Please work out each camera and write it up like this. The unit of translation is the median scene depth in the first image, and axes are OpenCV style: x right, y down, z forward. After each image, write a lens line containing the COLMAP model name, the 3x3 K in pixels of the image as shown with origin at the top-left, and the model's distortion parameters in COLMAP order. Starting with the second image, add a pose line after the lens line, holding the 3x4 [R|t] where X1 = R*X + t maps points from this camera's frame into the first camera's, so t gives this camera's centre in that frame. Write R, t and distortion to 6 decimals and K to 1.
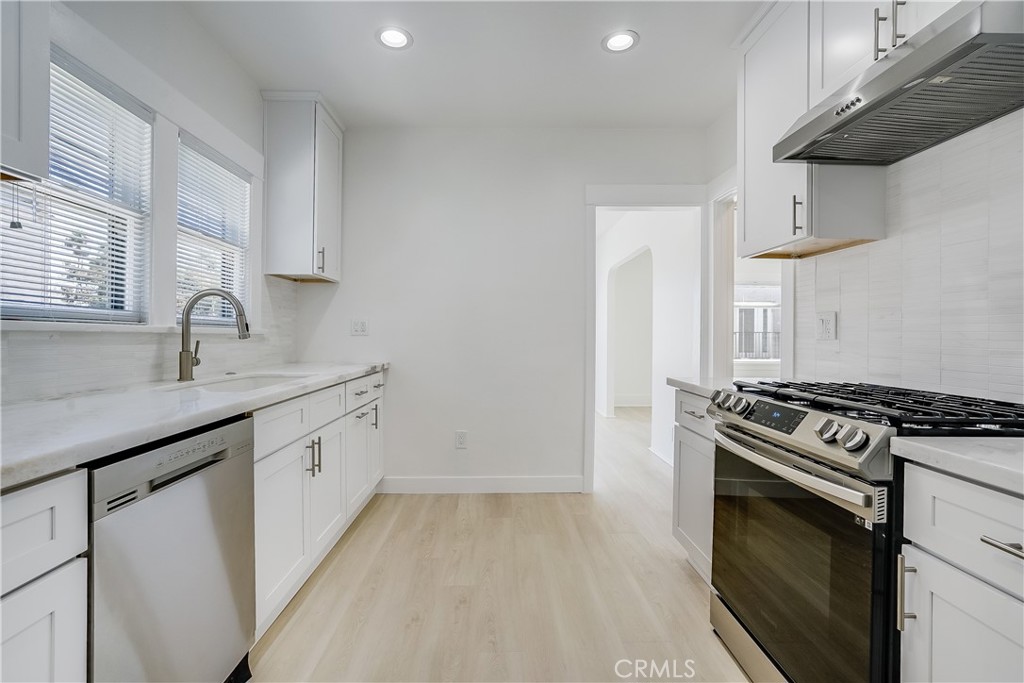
lens RADIAL K [[471.2, 0, 504.7], [0, 471.2, 336.9], [0, 0, 1]] dist [-0.045289, 0.009022]
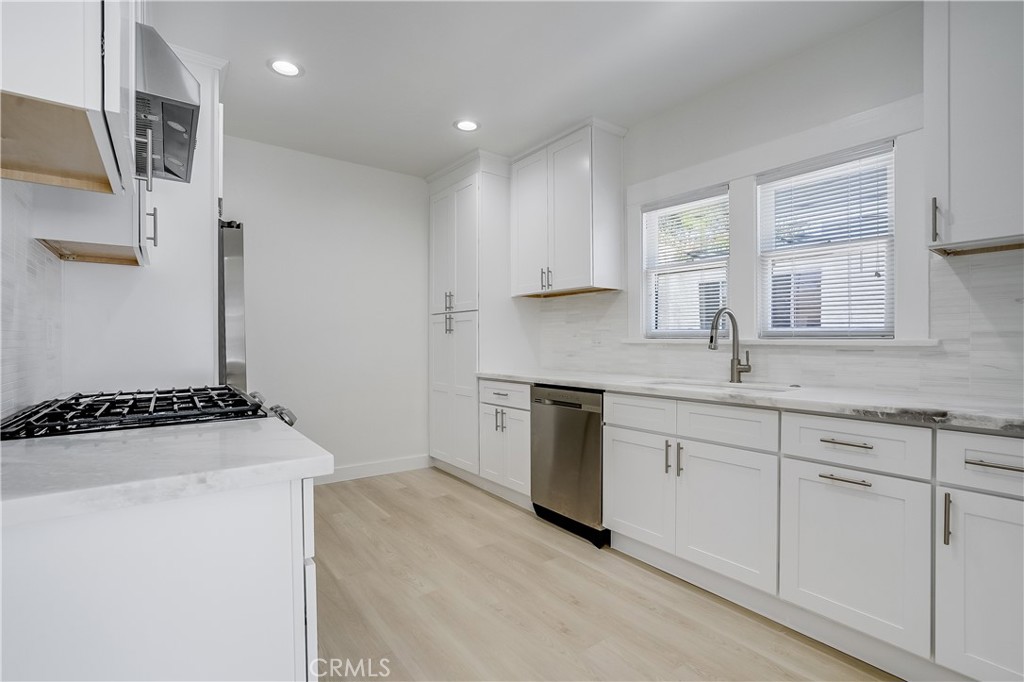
lens RADIAL K [[471.2, 0, 509.4], [0, 471.2, 344.7], [0, 0, 1]] dist [-0.045289, 0.009022]
pose [[-0.814170, -0.004548, -0.580609, 0.561477], [-0.008610, 0.999954, 0.004241, -0.008862], [0.580563, 0.008451, -0.814172, 1.736965]]
